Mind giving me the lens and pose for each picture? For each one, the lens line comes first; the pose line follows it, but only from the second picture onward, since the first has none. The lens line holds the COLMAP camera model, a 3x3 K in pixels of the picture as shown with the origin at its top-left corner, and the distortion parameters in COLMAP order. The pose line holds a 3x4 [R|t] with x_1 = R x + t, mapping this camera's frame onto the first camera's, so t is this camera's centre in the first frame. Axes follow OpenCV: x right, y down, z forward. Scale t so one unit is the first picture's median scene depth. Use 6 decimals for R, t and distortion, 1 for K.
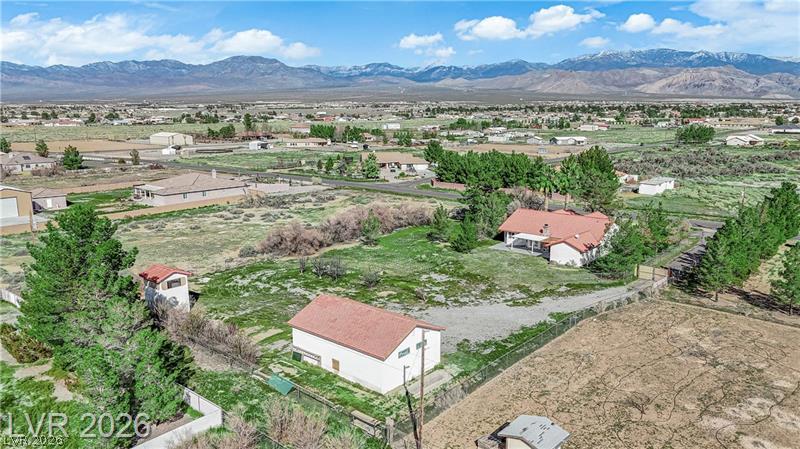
lens RADIAL K [[586.6, 0, 400.0], [0, 586.6, 224.5], [0, 0, 1]] dist [0.095948, -0.120334]
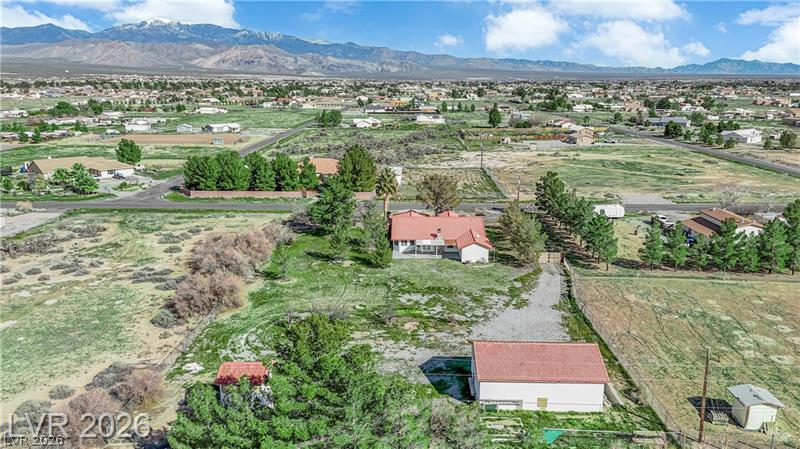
lens RADIAL K [[586.6, 0, 400.0], [0, 586.6, 224.5], [0, 0, 1]] dist [0.095948, -0.120334]
pose [[0.768909, -0.148566, 0.621858, -0.630513], [0.123140, 0.988830, 0.083978, -0.140230], [-0.627388, 0.012004, 0.778614, 0.210358]]
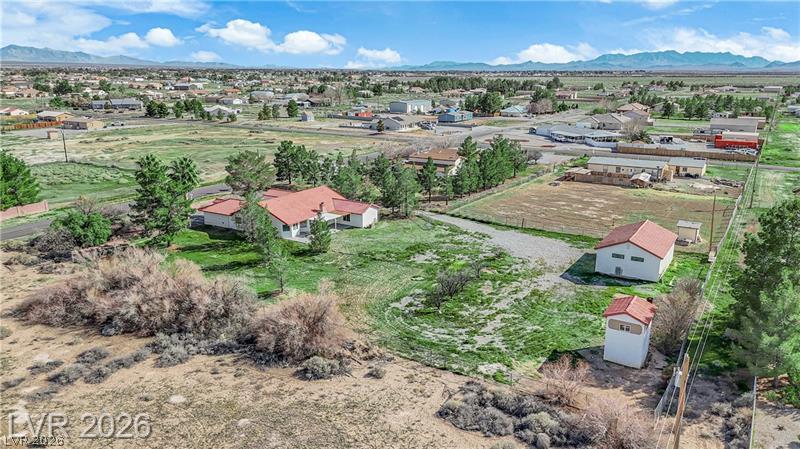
lens RADIAL K [[586.6, 0, 400.0], [0, 586.6, 224.5], [0, 0, 1]] dist [0.095948, -0.120334]
pose [[-0.160465, -0.246991, 0.955639, -0.977792], [0.190468, 0.942240, 0.275510, -0.280779], [-0.968490, 0.226228, -0.104153, 1.217217]]
